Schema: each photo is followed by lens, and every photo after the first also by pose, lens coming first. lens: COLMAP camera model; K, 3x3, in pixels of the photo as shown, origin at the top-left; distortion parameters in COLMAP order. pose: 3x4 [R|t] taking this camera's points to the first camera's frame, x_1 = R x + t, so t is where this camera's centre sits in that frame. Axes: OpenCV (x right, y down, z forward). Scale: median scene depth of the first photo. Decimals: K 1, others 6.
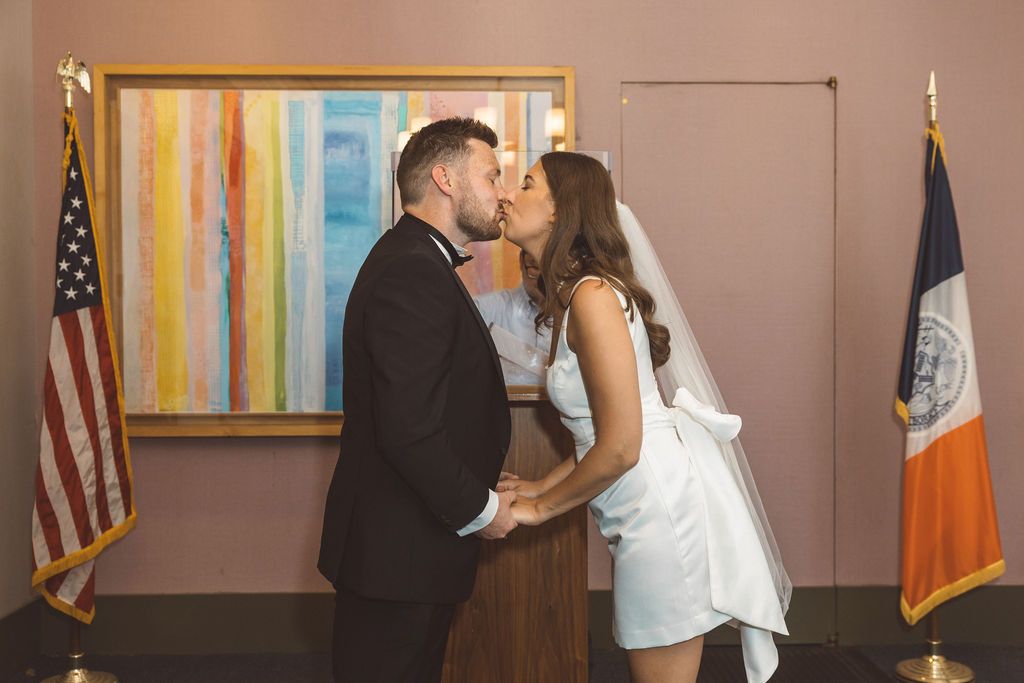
lens RADIAL K [[1110.7, 0, 562.9], [0, 1110.7, 350.1], [0, 0, 1]] dist [0.000139, 0.000000]
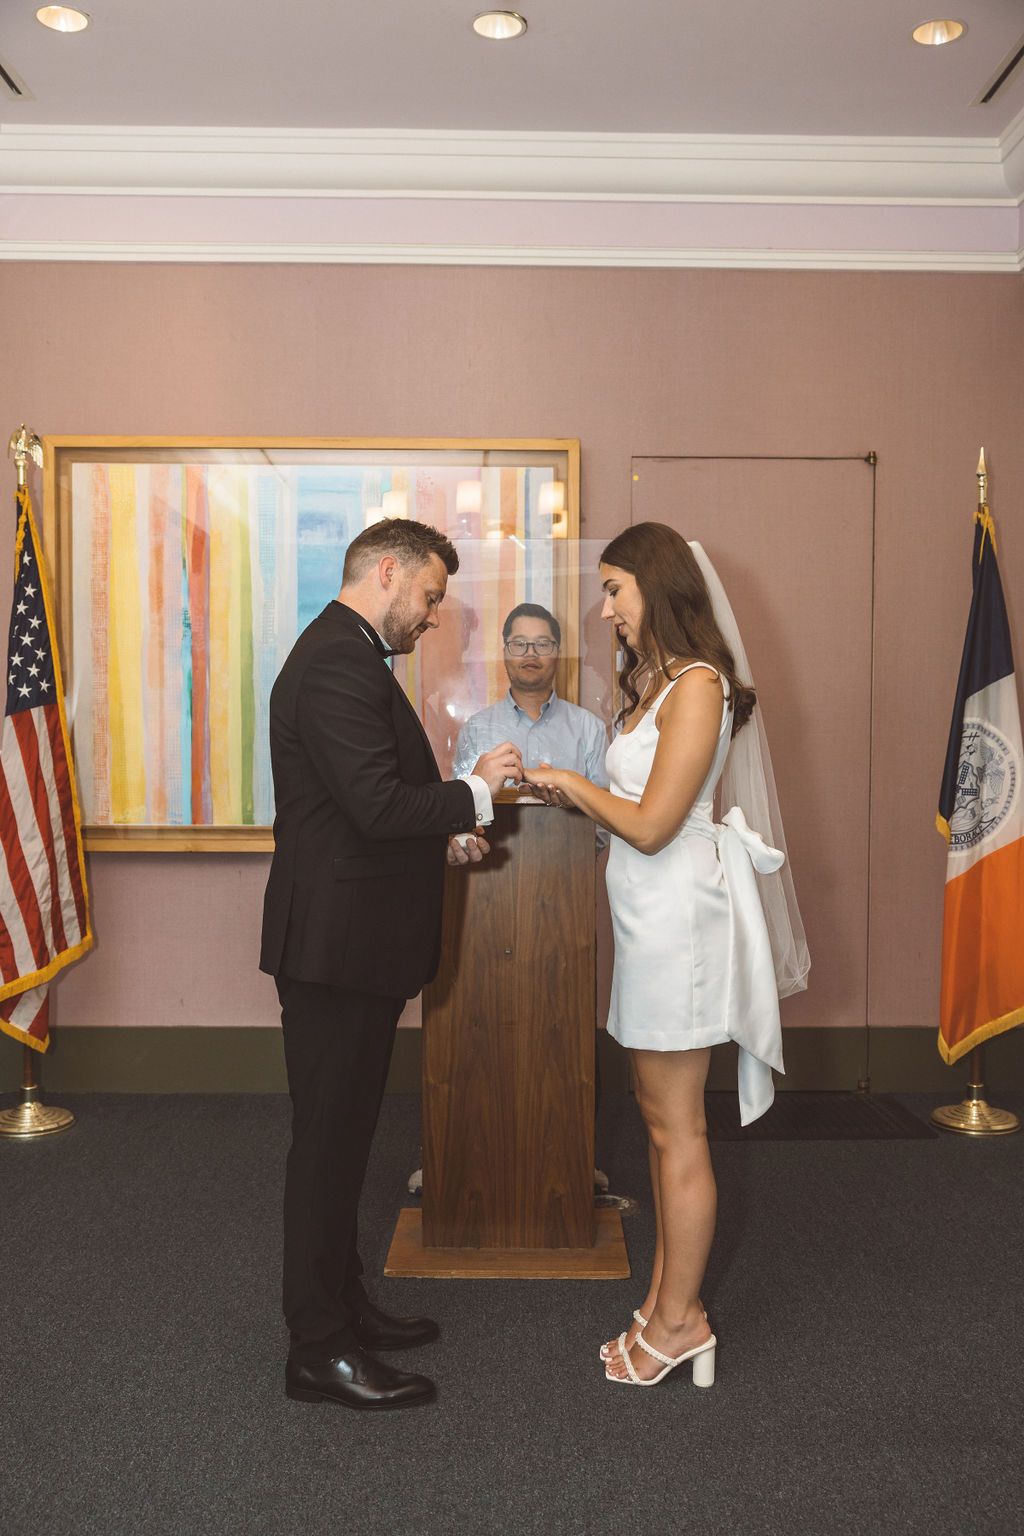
lens RADIAL K [[1426.1, 0, 515.0], [0, 1426.1, 806.2], [0, 0, 1]] dist [-0.019133, 0.000000]
pose [[0.999729, 0.008128, -0.021816, -0.014213], [-0.007680, 0.999760, 0.020501, 0.015558], [0.021978, -0.020328, 0.999552, -0.146983]]
